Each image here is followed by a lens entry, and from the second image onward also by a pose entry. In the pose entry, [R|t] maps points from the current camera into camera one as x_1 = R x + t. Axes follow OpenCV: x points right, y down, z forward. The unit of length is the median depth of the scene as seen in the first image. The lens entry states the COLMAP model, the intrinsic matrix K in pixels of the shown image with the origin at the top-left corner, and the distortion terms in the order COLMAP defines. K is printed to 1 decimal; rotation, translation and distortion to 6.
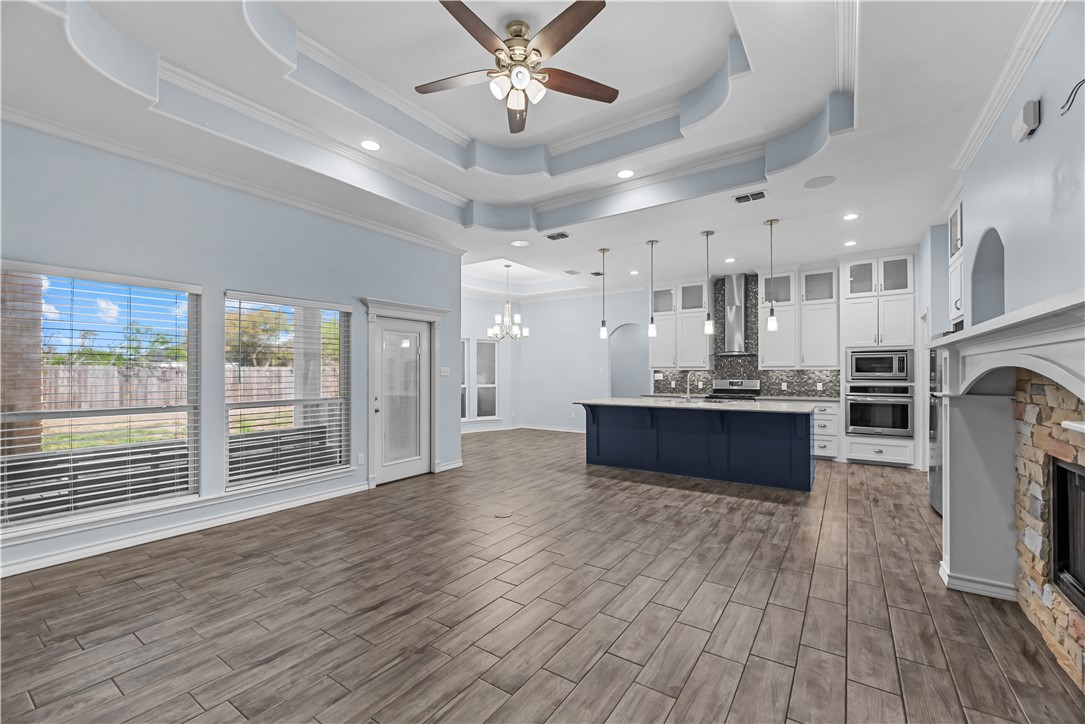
lens RADIAL K [[445.9, 0, 542.1], [0, 445.9, 373.1], [0, 0, 1]] dist [-0.002801, 0.001028]
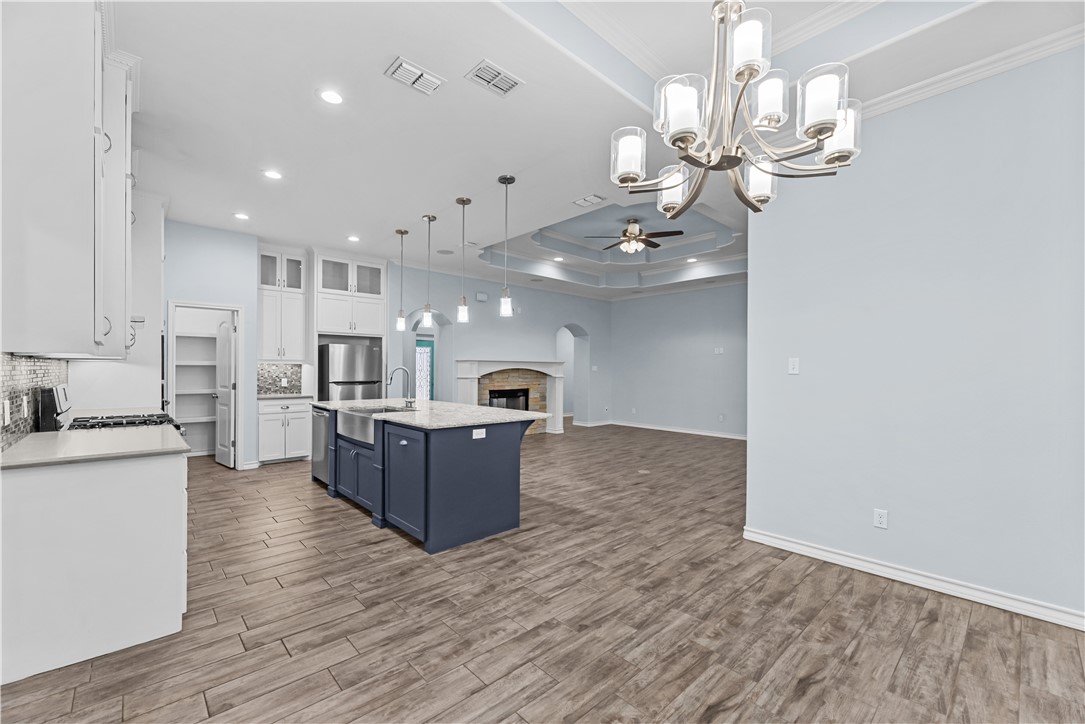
lens RADIAL K [[445.9, 0, 541.5], [0, 445.9, 372.4], [0, 0, 1]] dist [-0.002801, 0.001028]
pose [[-0.974222, -0.004343, 0.225551, -0.057510], [-0.003637, 0.999987, 0.003545, 0.002974], [-0.225564, 0.002633, -0.974225, 1.596198]]
